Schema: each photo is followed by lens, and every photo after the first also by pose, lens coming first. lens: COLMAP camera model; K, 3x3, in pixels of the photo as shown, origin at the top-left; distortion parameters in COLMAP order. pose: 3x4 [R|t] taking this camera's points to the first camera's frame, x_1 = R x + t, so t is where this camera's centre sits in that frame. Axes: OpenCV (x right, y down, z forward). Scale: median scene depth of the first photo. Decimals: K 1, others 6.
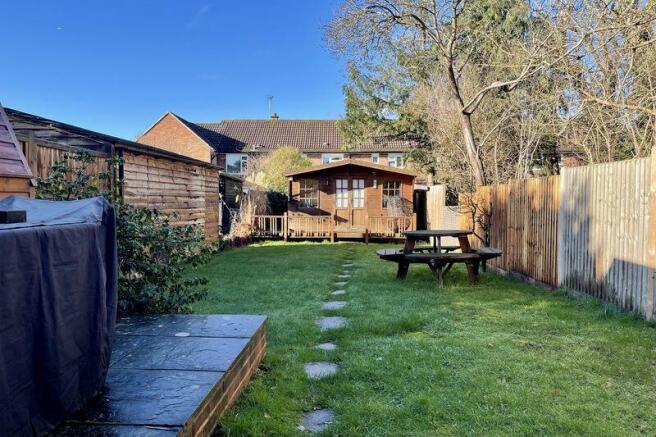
lens RADIAL K [[490.3, 0, 329.4], [0, 490.3, 218.1], [0, 0, 1]] dist [0.003624, 0.003468]
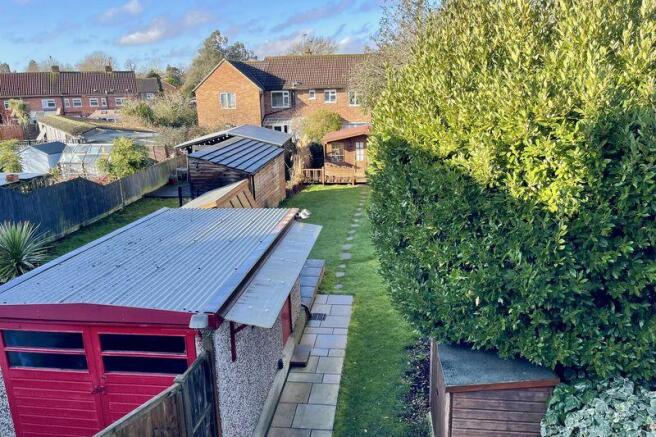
lens RADIAL K [[490.3, 0, 327.5], [0, 490.3, 217.7], [0, 0, 1]] dist [0.003624, 0.003468]
pose [[0.997508, -0.008363, -0.070063, 0.033053], [0.024256, 0.973078, 0.229194, -0.211262], [0.066260, -0.230322, 0.970856, -0.553108]]
